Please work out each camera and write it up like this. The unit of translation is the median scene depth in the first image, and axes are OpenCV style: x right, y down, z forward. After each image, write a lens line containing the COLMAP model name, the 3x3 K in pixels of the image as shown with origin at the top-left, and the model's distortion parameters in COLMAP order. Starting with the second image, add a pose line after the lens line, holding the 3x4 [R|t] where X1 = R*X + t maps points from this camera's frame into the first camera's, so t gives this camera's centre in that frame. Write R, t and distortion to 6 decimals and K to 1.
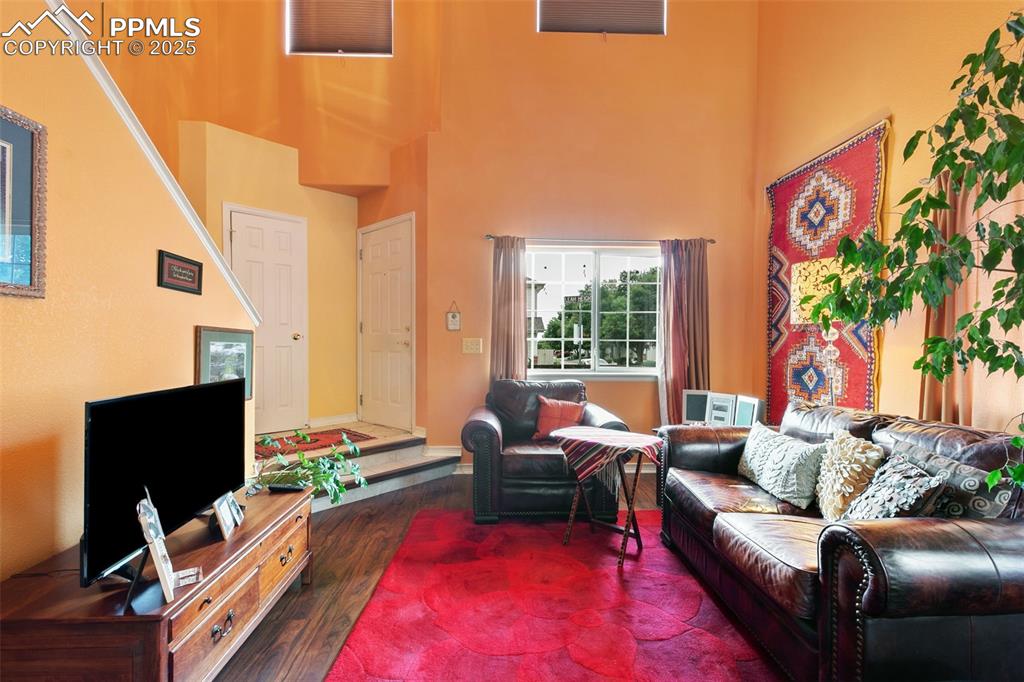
lens RADIAL K [[457.1, 0, 508.0], [0, 457.1, 342.9], [0, 0, 1]] dist [0.003746, -0.000577]
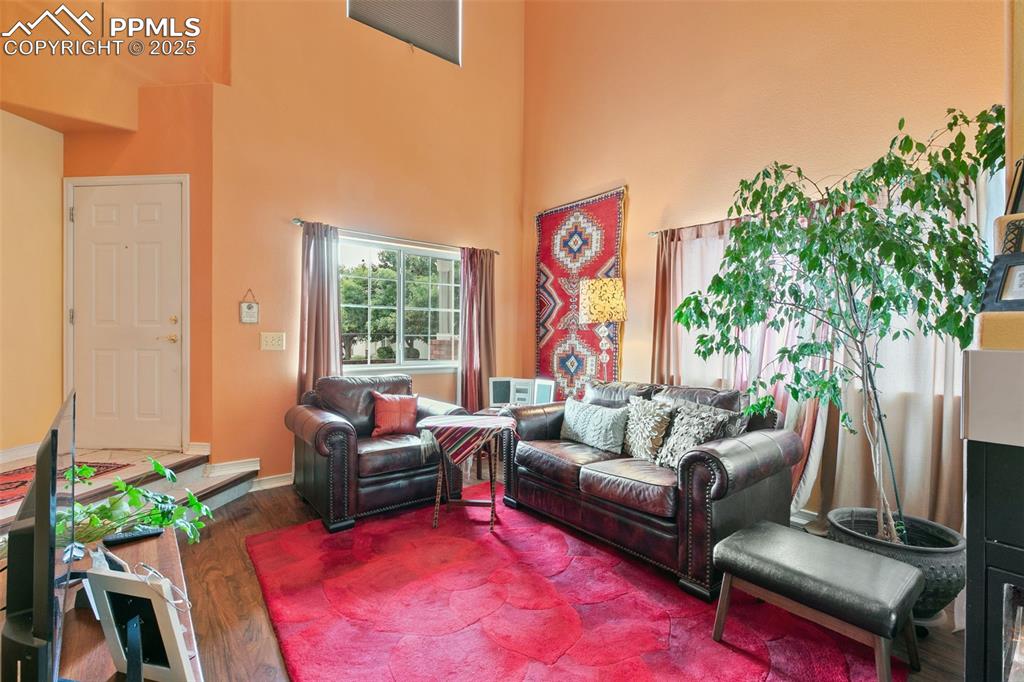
lens RADIAL K [[451.0, 0, 510.1], [0, 451.0, 334.3], [0, 0, 1]] dist [0.002011, -0.000091]
pose [[0.805321, 0.003837, 0.592827, -0.278404], [0.000816, 0.999971, -0.007581, -0.000440], [-0.592838, 0.006589, 0.805294, 0.038119]]
